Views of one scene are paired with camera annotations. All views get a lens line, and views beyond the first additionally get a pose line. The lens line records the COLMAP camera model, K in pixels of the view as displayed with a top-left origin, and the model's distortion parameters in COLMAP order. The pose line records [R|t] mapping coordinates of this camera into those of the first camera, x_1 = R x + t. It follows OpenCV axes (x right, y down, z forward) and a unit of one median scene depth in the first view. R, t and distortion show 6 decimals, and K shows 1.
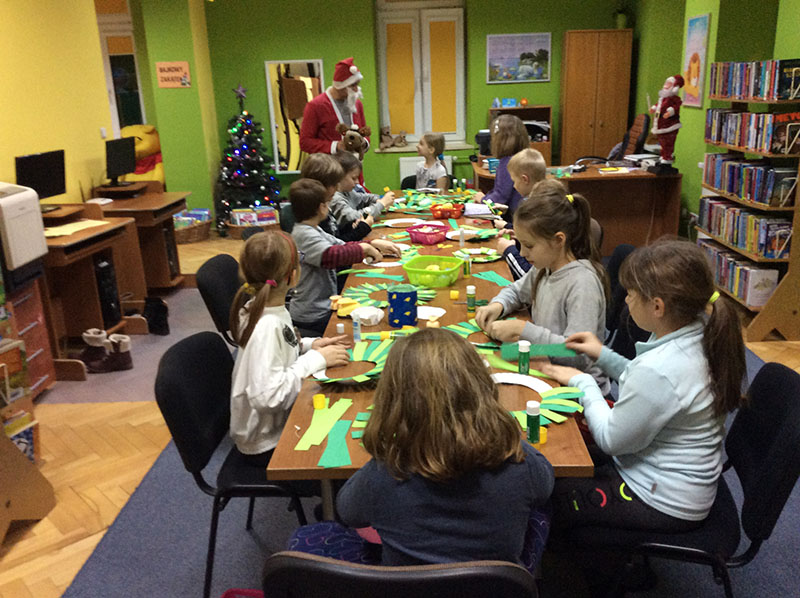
lens RADIAL K [[730.3, 0, 400.0], [0, 730.3, 299.0], [0, 0, 1]] dist [0.172208, -0.306690]
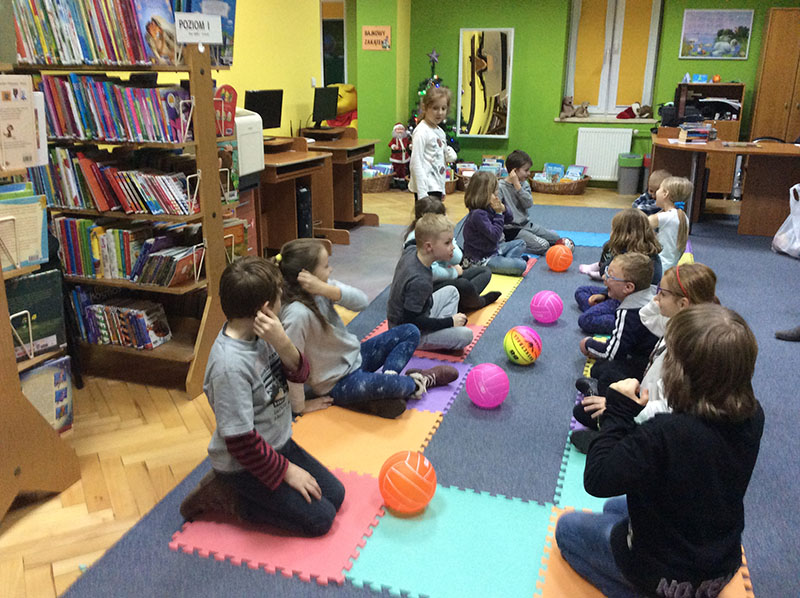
lens RADIAL K [[737.8, 0, 400.0], [0, 737.8, 299.0], [0, 0, 1]] dist [0.124629, -0.204472]
pose [[0.968356, 0.119336, -0.219193, 0.015906], [-0.115313, 0.992842, 0.031105, 0.041833], [0.221336, -0.004845, 0.975186, -0.064459]]
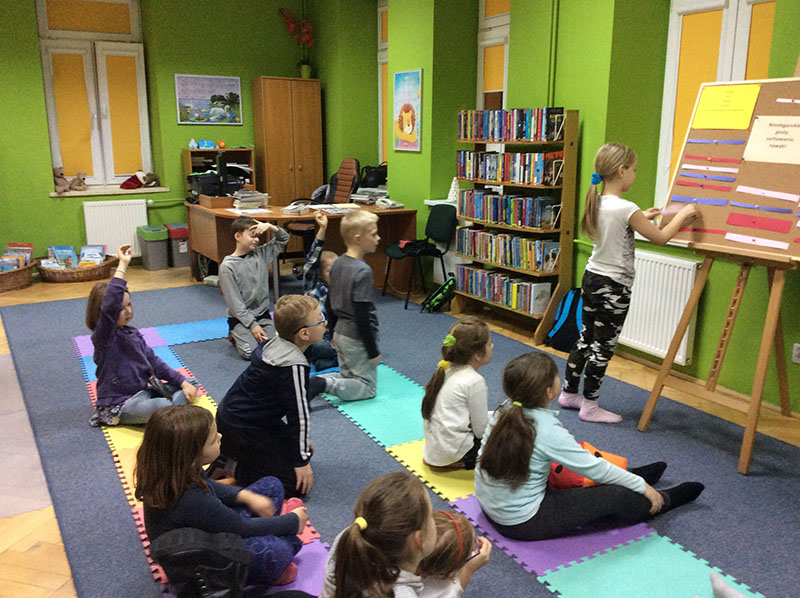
lens RADIAL K [[737.8, 0, 400.0], [0, 737.8, 299.0], [0, 0, 1]] dist [0.124629, -0.204472]
pose [[0.841128, -0.091062, 0.533115, -0.184321], [0.127869, 0.991261, -0.032429, -0.002639], [-0.525503, 0.095446, 0.845421, 0.070302]]
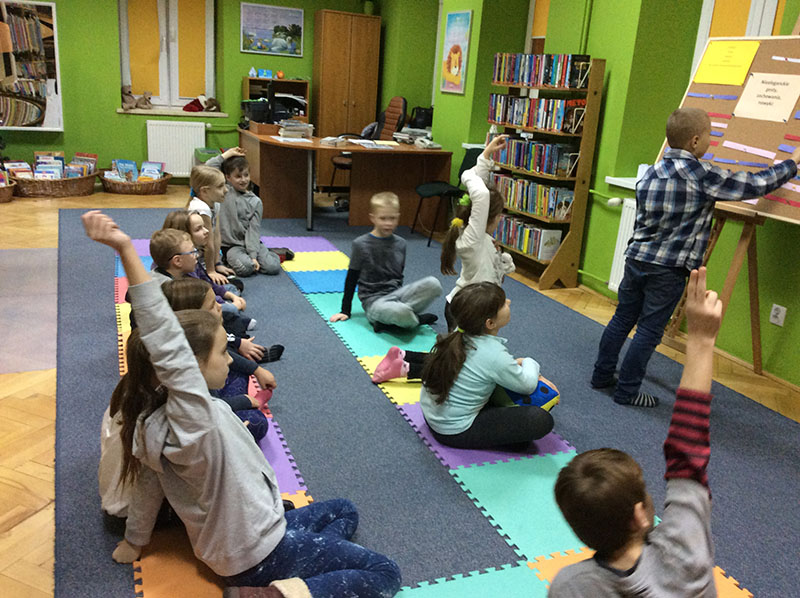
lens RADIAL K [[744.4, 0, 400.0], [0, 744.4, 299.0], [0, 0, 1]] dist [0.127560, -0.233798]
pose [[0.898648, -0.033834, 0.437364, -0.149873], [0.027858, 0.999410, 0.020073, 0.023147], [-0.437785, -0.005854, 0.899061, 0.009142]]
